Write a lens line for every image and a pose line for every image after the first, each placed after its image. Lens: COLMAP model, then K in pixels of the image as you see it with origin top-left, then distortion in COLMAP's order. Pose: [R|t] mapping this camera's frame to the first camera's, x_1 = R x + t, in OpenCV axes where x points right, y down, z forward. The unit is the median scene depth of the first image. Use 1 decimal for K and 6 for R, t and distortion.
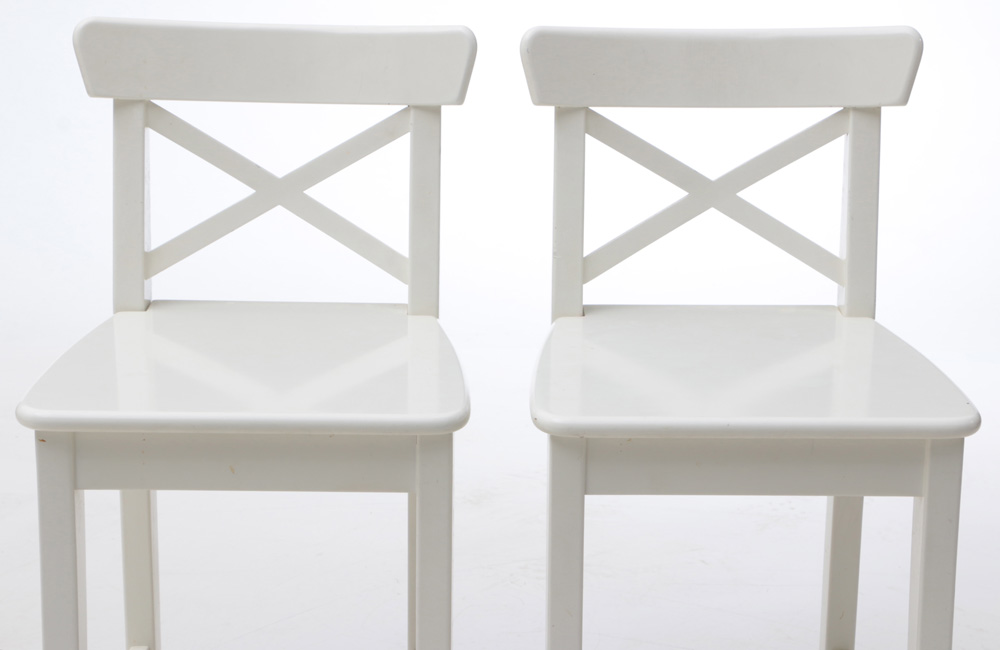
lens RADIAL K [[2002.9, 0, 504.7], [0, 2002.9, 321.5], [0, 0, 1]] dist [0.102400, 0.000000]
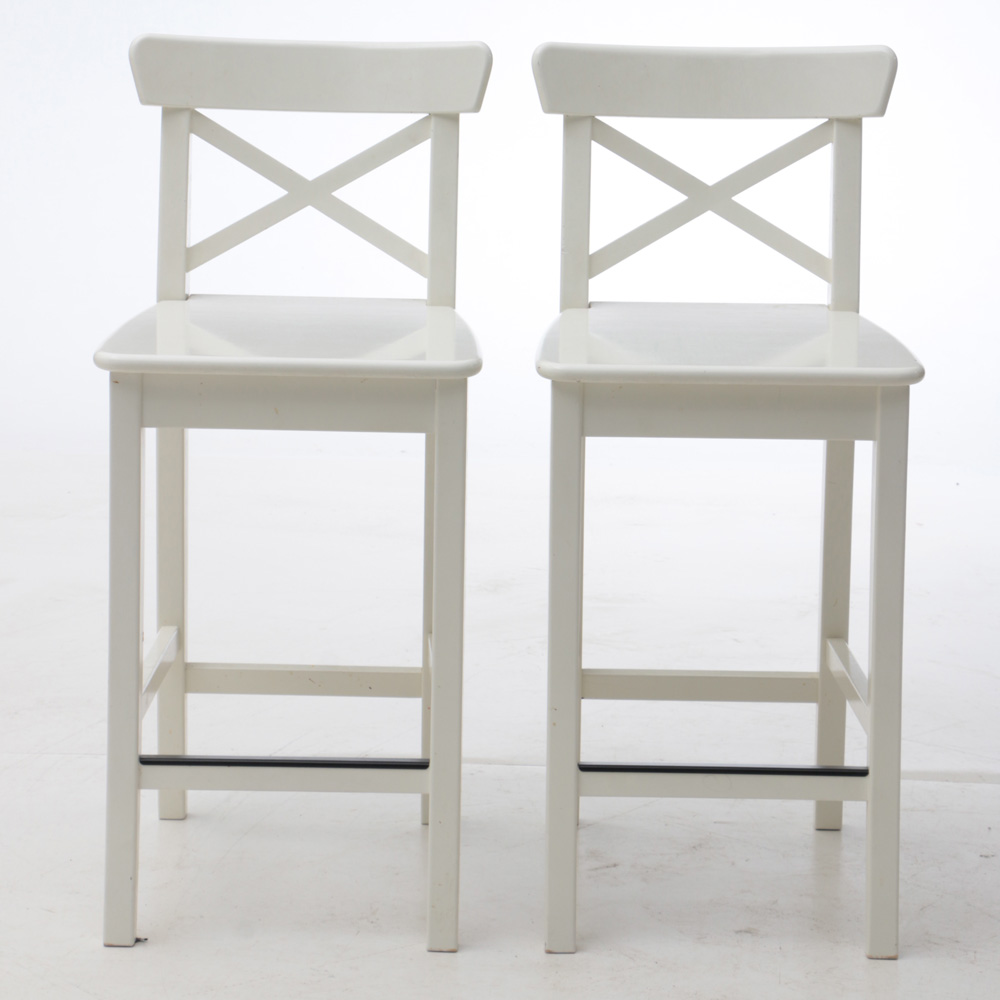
lens RADIAL K [[5158.0, 0, 499.2], [0, 5158.0, 500.6], [0, 0, 1]] dist [-0.035287, 0.000000]
pose [[0.999769, 0.006487, -0.020503, 0.048969], [-0.008819, 0.993233, -0.115801, 0.426833], [0.019613, 0.115955, 0.993061, -1.766073]]
